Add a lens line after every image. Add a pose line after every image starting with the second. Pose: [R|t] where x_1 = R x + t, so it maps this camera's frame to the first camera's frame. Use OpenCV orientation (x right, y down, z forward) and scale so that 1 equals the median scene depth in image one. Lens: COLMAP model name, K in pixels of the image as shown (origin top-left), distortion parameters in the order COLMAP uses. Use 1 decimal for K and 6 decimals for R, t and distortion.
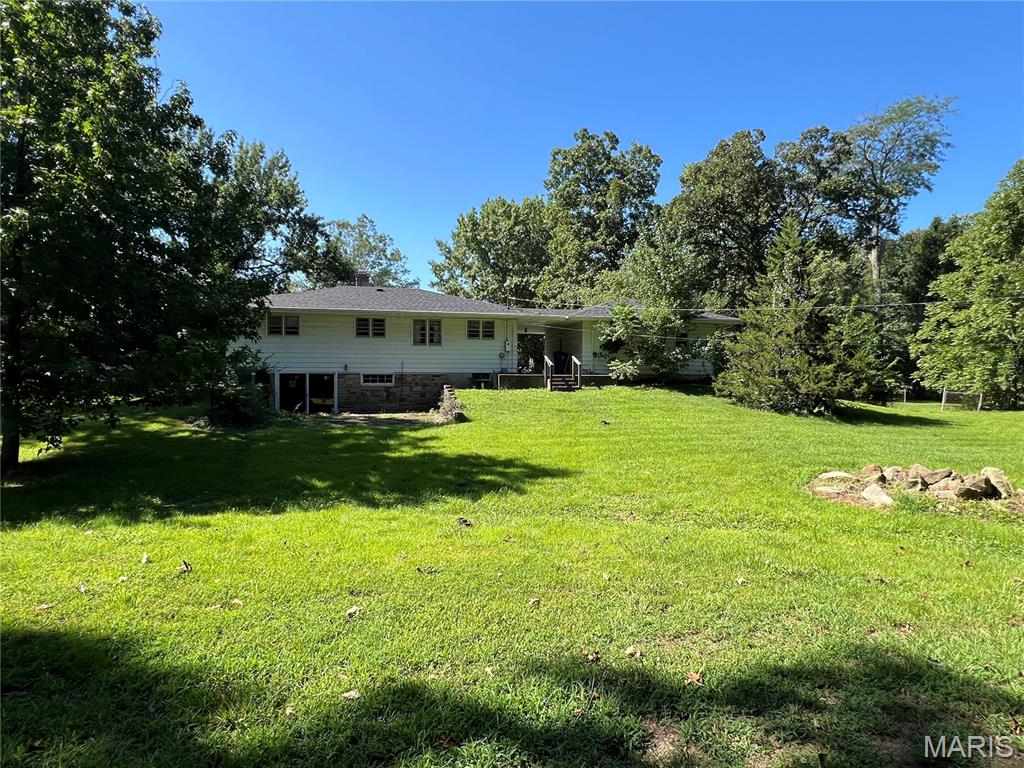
lens RADIAL K [[587.6, 0, 519.1], [0, 587.6, 383.6], [0, 0, 1]] dist [0.001049, 0.000066]
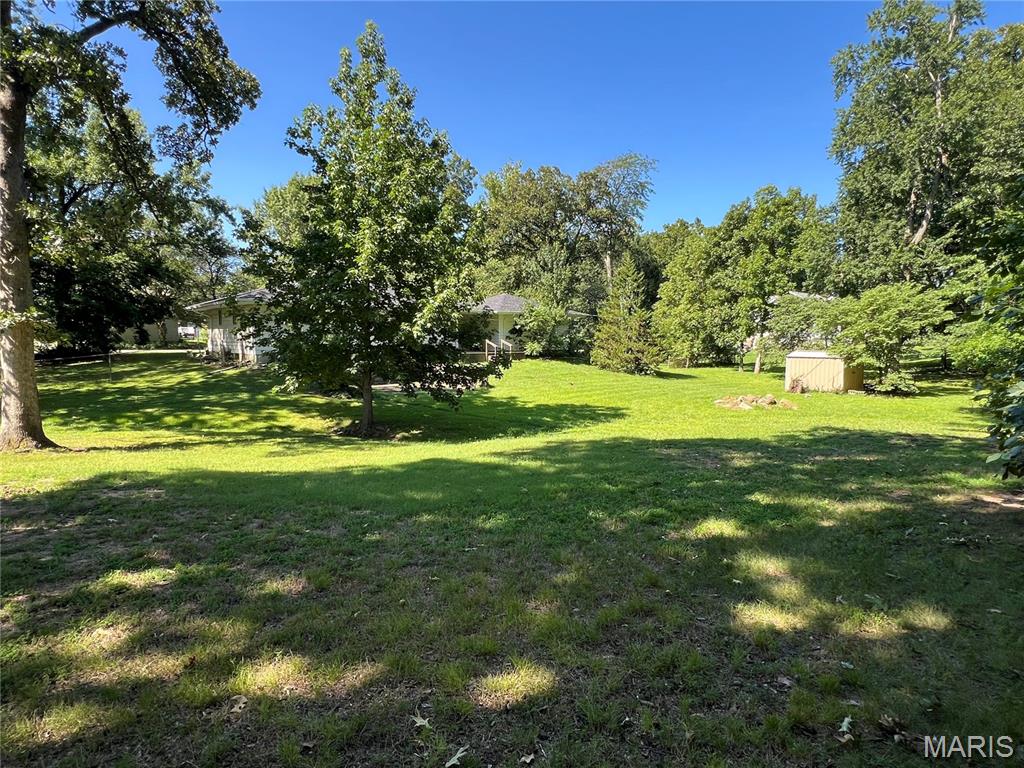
lens RADIAL K [[587.6, 0, 514.4], [0, 587.6, 386.9], [0, 0, 1]] dist [0.001049, 0.000066]
pose [[0.864462, -0.041490, 0.500983, -0.518058], [-0.000128, 0.996570, 0.082753, -0.040681], [-0.502699, -0.071601, 0.861491, -0.237705]]
